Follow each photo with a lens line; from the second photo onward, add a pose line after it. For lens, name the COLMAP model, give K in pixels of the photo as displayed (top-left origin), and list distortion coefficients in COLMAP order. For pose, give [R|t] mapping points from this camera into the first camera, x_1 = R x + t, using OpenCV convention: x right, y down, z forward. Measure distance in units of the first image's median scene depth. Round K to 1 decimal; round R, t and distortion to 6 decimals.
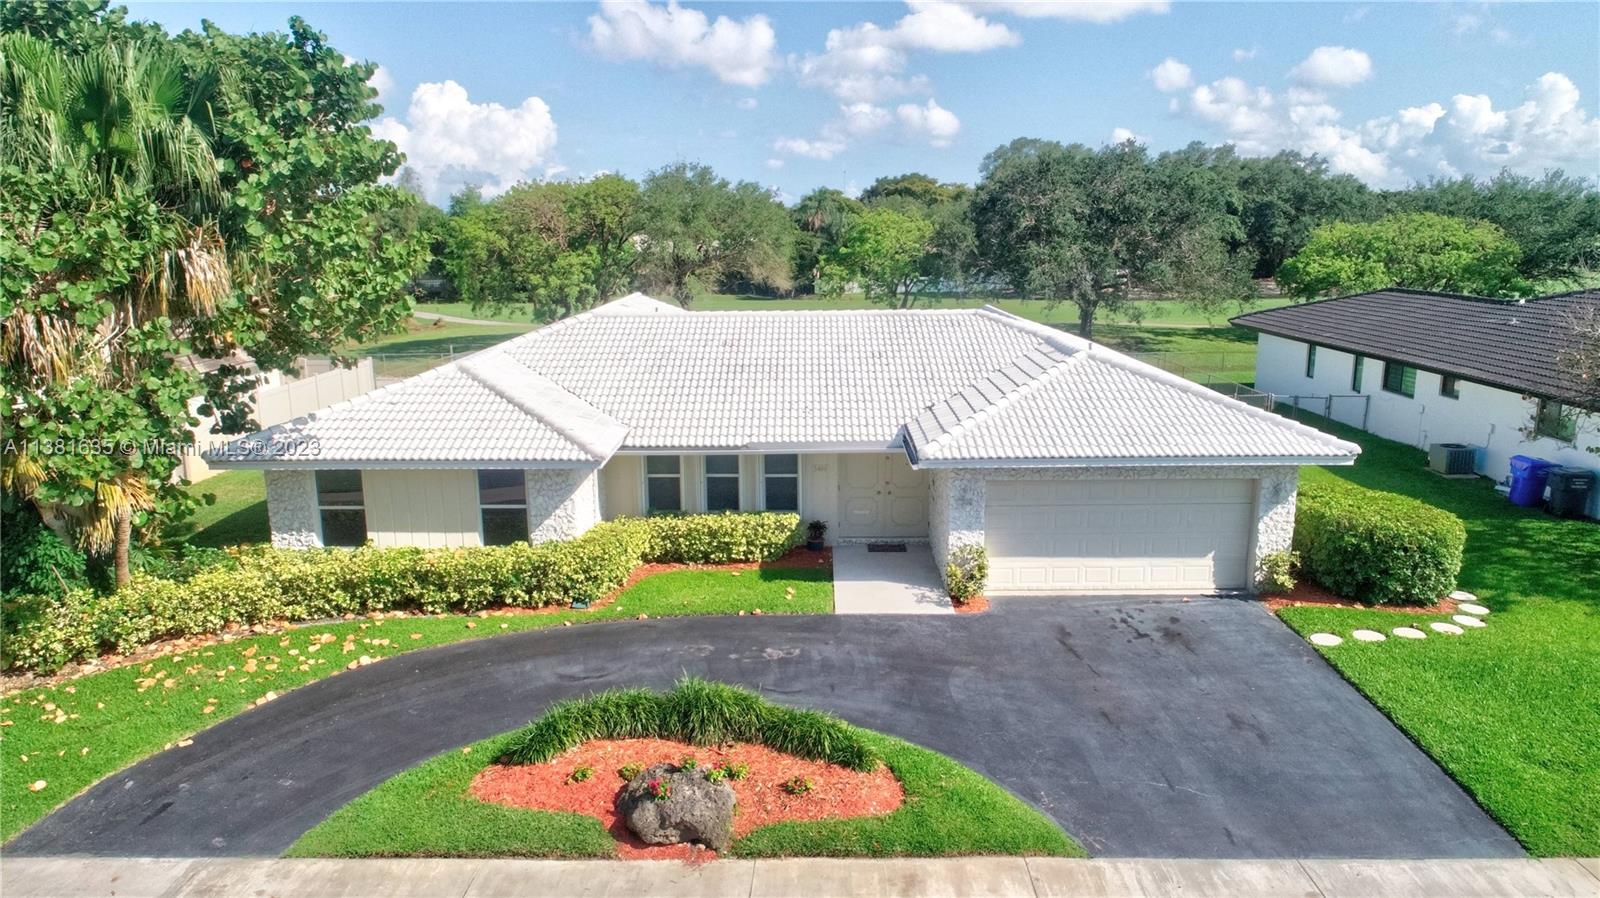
lens RADIAL K [[1101.9, 0, 800.0], [0, 1101.9, 449.0], [0, 0, 1]] dist [-0.010798, -0.000941]
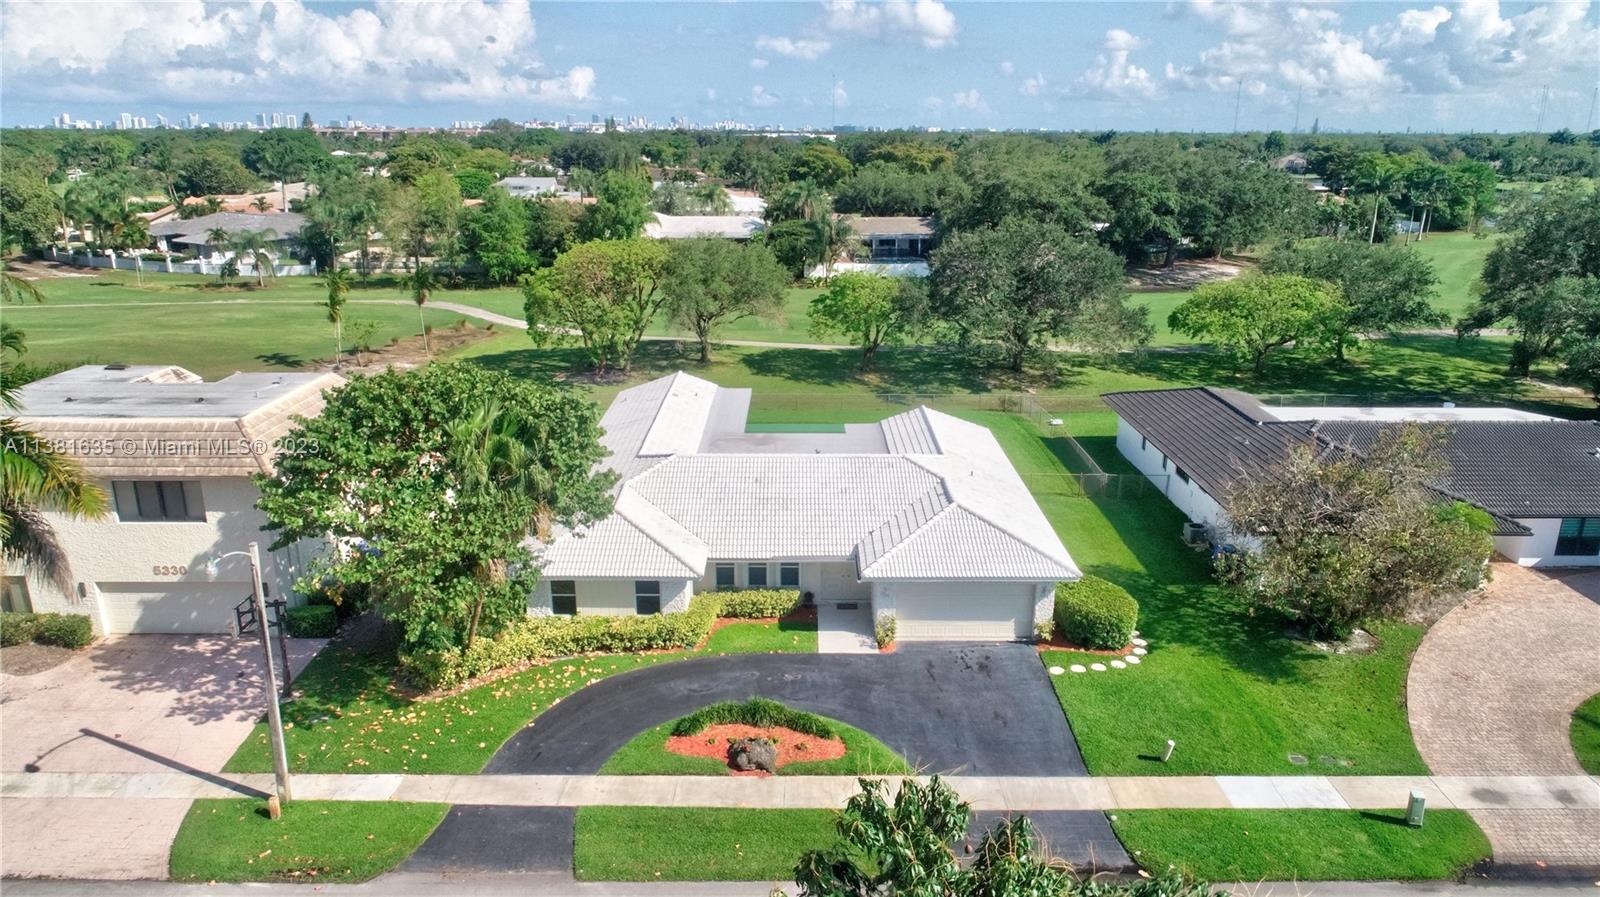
lens RADIAL K [[1101.9, 0, 800.0], [0, 1101.9, 448.5], [0, 0, 1]] dist [-0.010798, -0.000941]
pose [[0.999897, 0.006158, 0.012937, -0.030185], [-0.007195, 0.996631, 0.081699, -0.390509], [-0.012391, -0.081784, 0.996573, -0.976679]]
